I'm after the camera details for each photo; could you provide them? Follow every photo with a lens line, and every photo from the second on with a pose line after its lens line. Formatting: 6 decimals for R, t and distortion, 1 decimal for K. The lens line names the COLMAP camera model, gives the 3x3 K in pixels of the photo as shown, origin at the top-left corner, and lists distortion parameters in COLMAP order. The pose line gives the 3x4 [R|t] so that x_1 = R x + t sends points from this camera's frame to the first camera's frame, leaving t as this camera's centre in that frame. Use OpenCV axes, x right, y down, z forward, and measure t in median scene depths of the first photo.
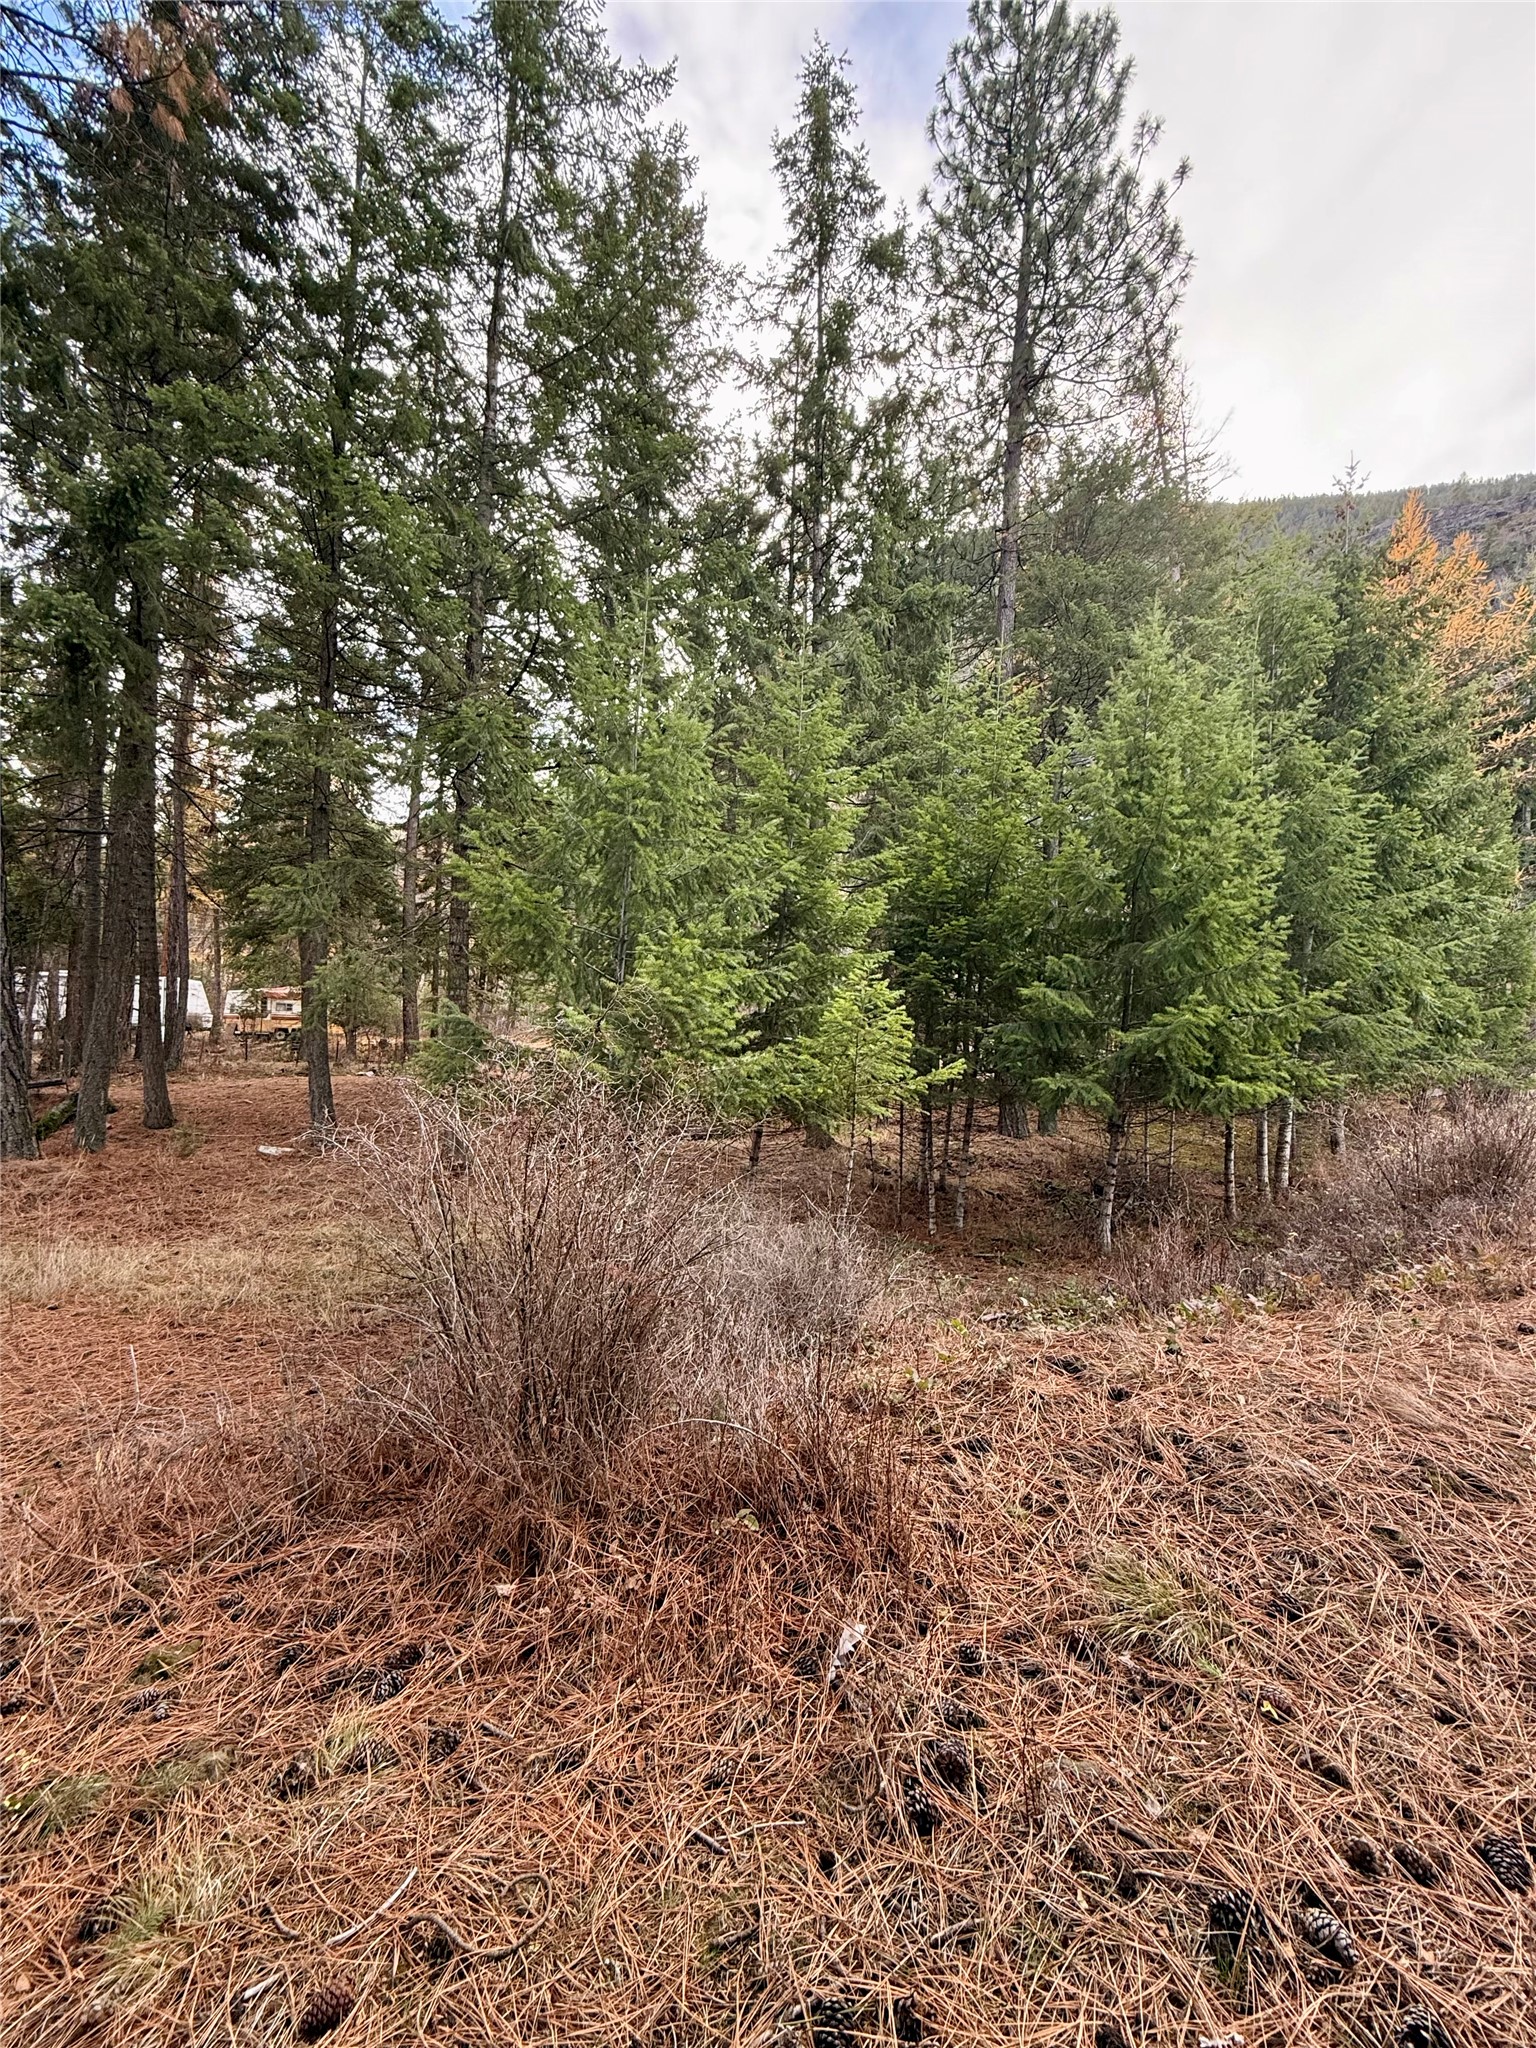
lens RADIAL K [[827.0, 0, 768.0], [0, 827.0, 1024.0], [0, 0, 1]] dist [-0.000232, 0.000132]
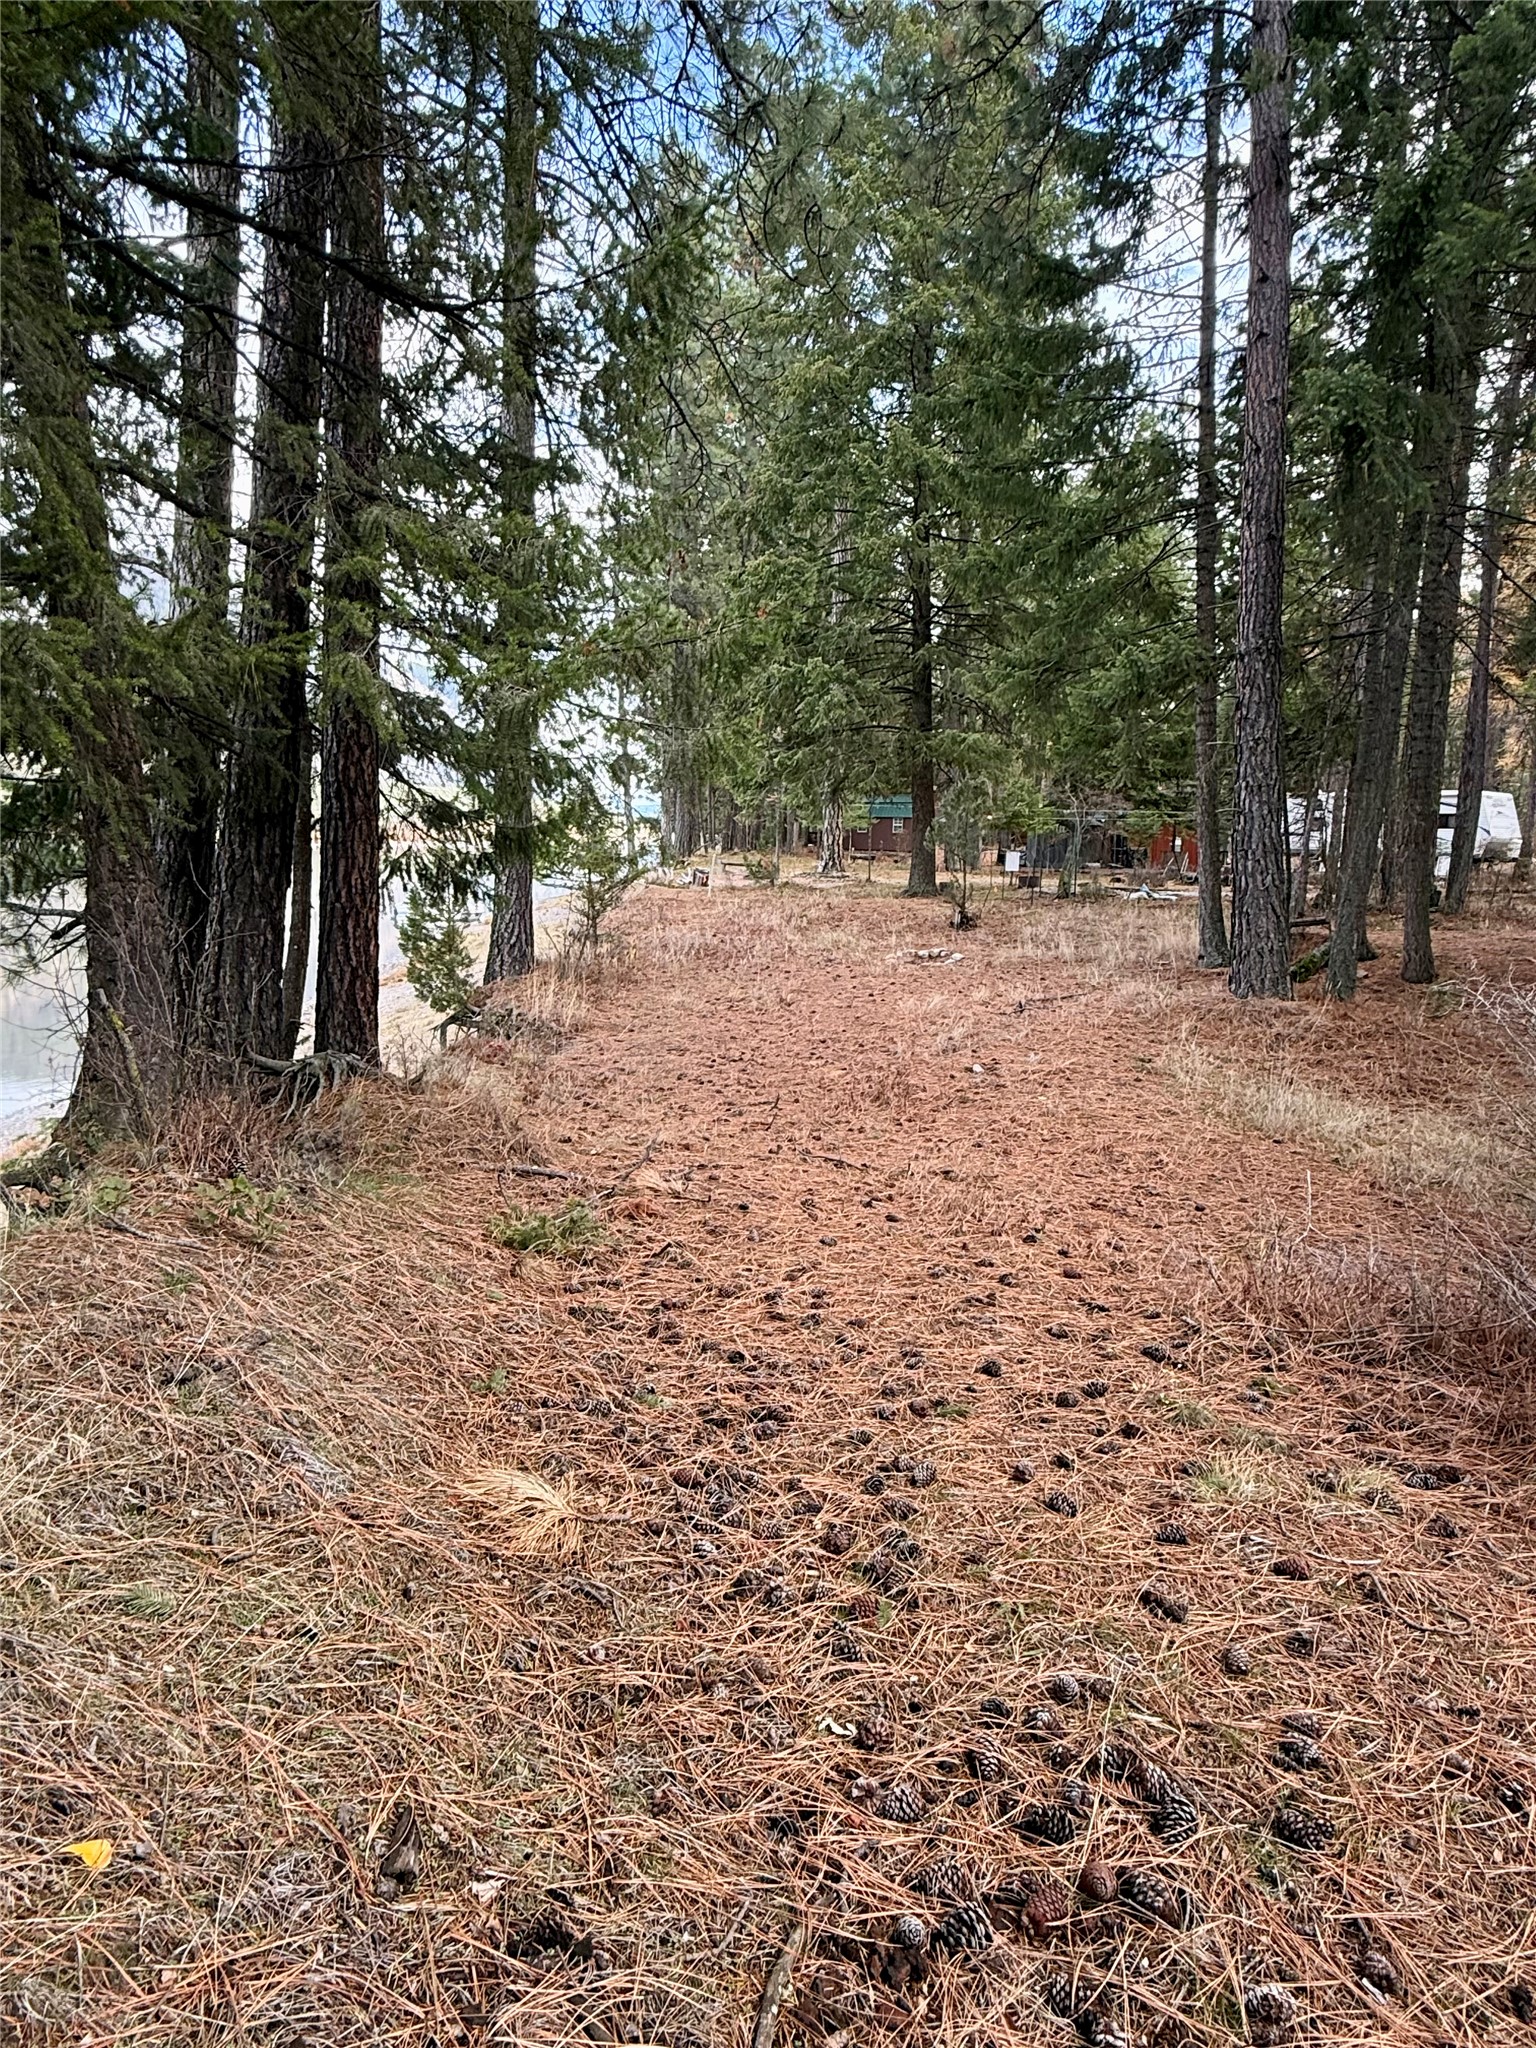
lens RADIAL K [[1165.7, 0, 768.0], [0, 1165.7, 1024.0], [0, 0, 1]] dist [-0.006220, -0.000856]
pose [[0.389469, 0.128169, -0.912078, 0.127340], [0.008029, 0.989760, 0.142513, -0.006937], [0.921005, -0.062827, 0.384452, -0.085056]]
